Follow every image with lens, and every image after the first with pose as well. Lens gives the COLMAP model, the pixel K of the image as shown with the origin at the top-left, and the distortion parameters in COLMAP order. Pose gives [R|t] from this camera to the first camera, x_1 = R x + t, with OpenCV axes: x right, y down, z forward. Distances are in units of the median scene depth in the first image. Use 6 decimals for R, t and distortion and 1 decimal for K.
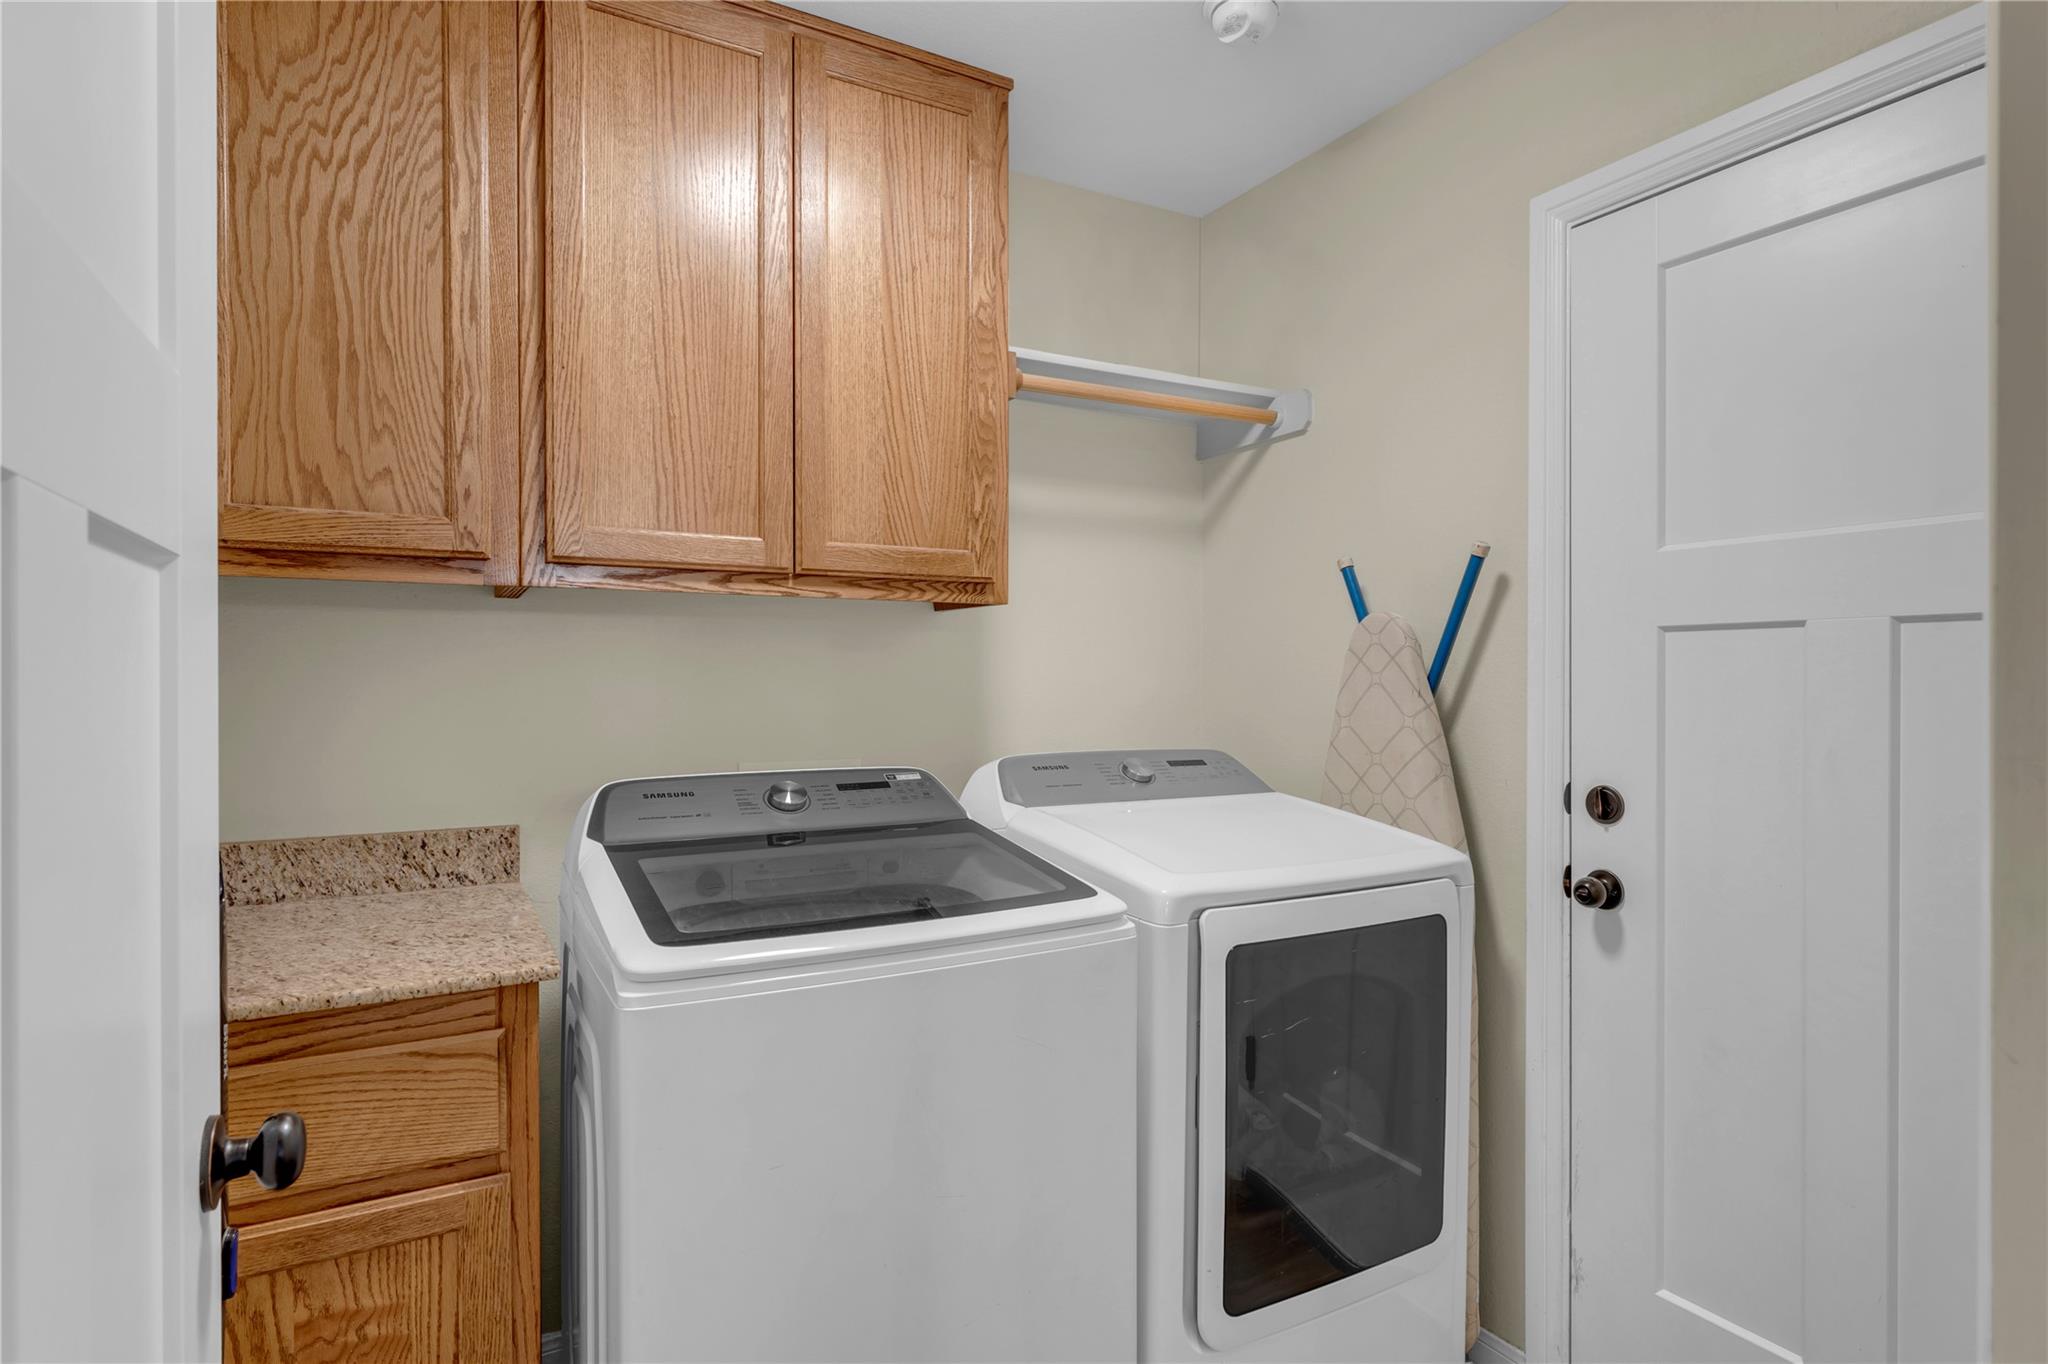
lens RADIAL K [[1071.0, 0, 1024.0], [0, 1071.0, 682.0], [0, 0, 1]] dist [-0.002070, -0.000633]
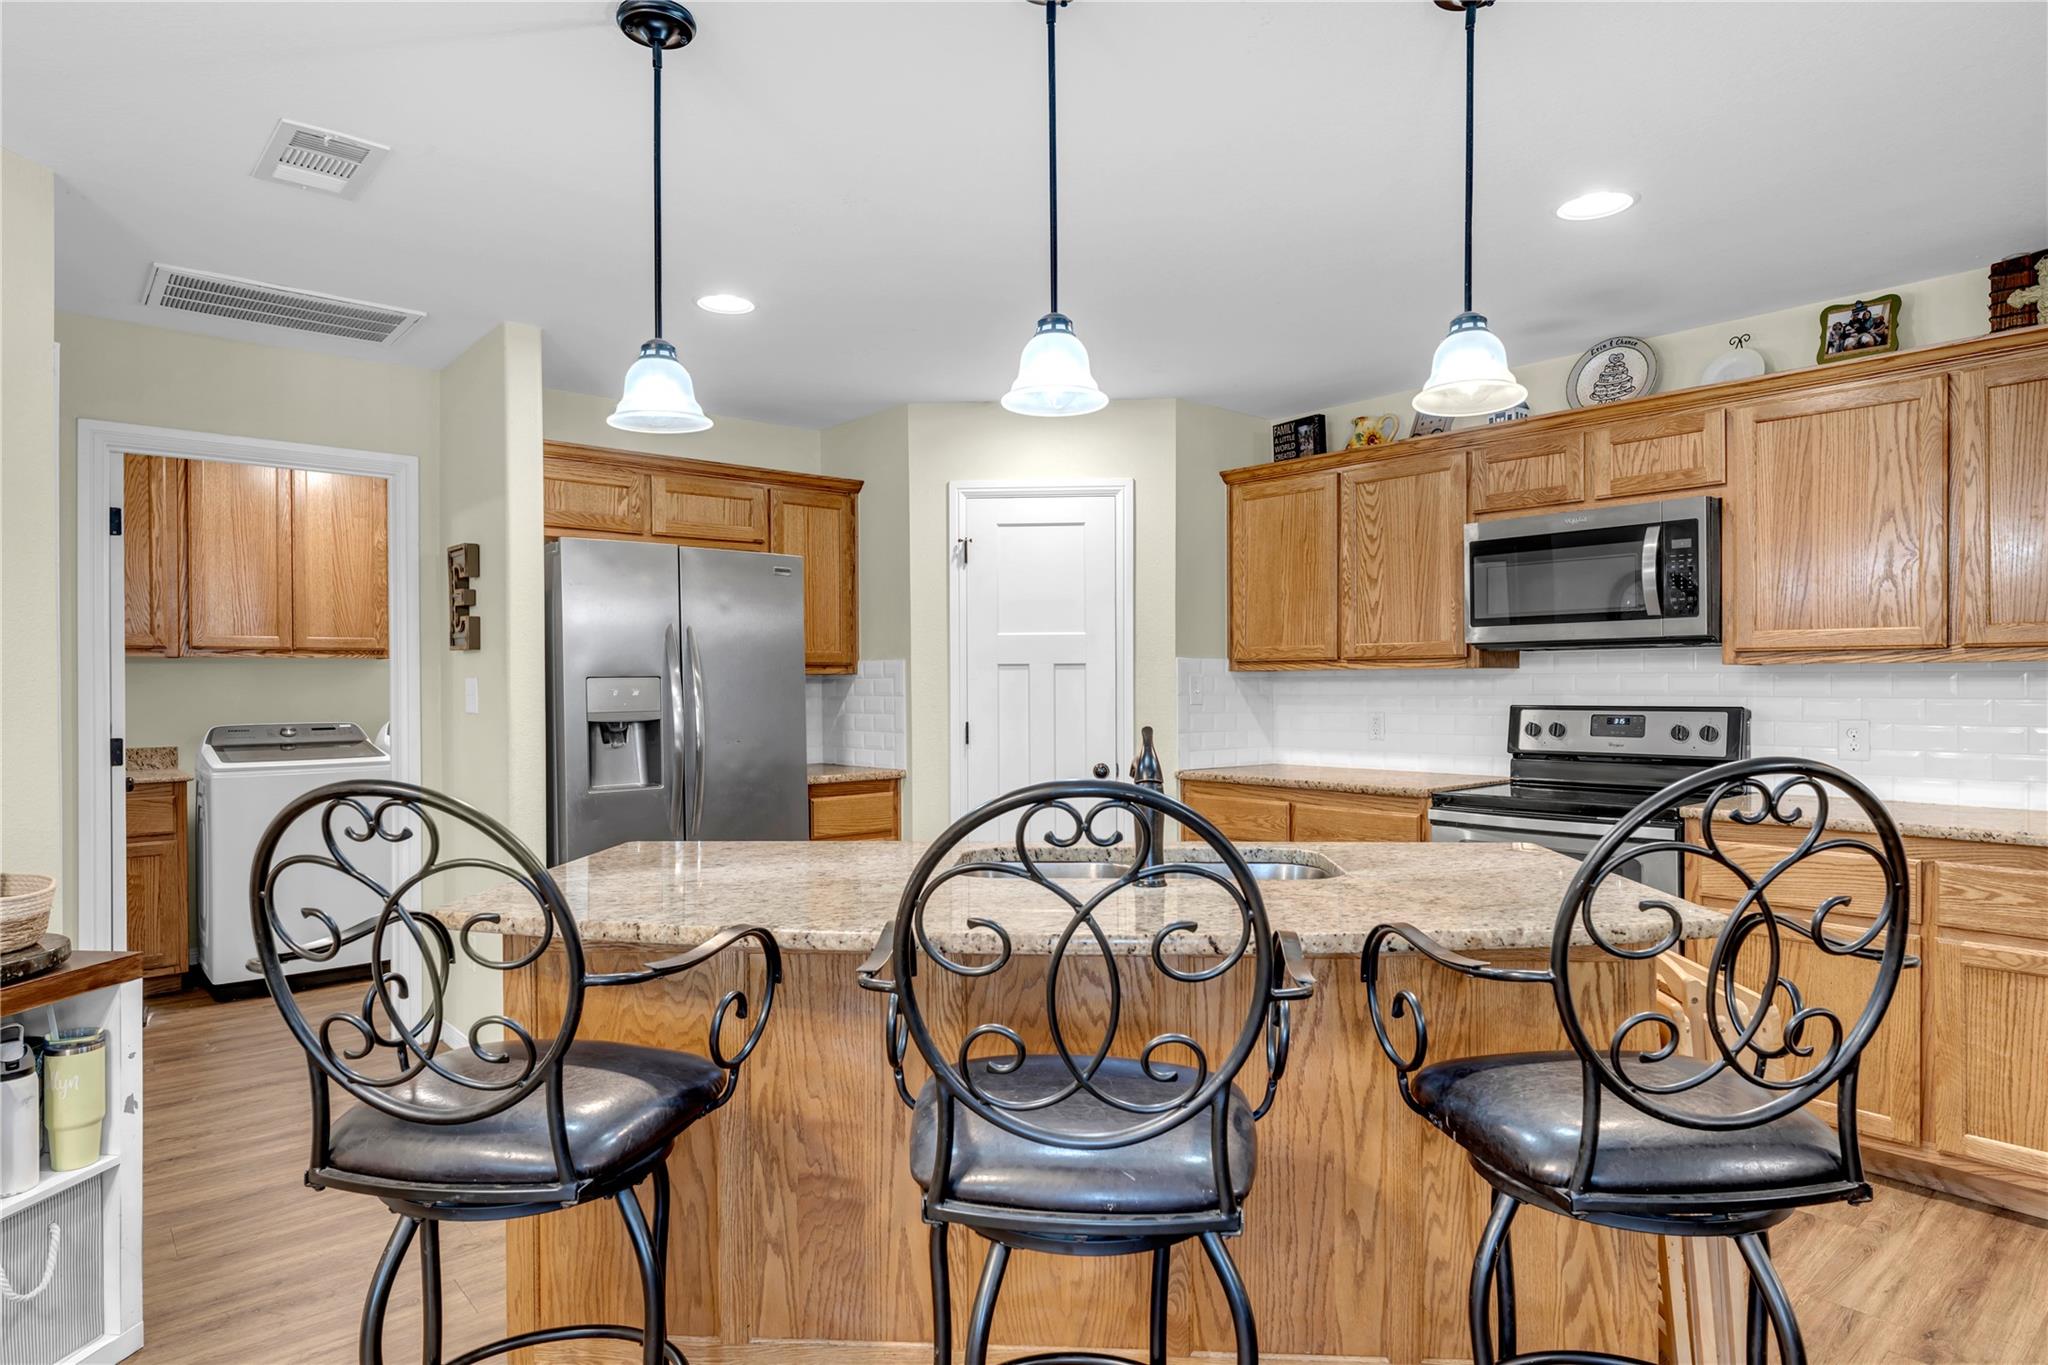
lens RADIAL K [[1196.8, 0, 1032.4], [0, 1196.8, 679.2], [0, 0, 1]] dist [0.002787, 0.001446]
pose [[0.980918, -0.007257, 0.194289, 1.046652], [0.008569, 0.999946, -0.005909, 0.007175], [-0.194235, 0.007461, 0.980927, -2.366888]]
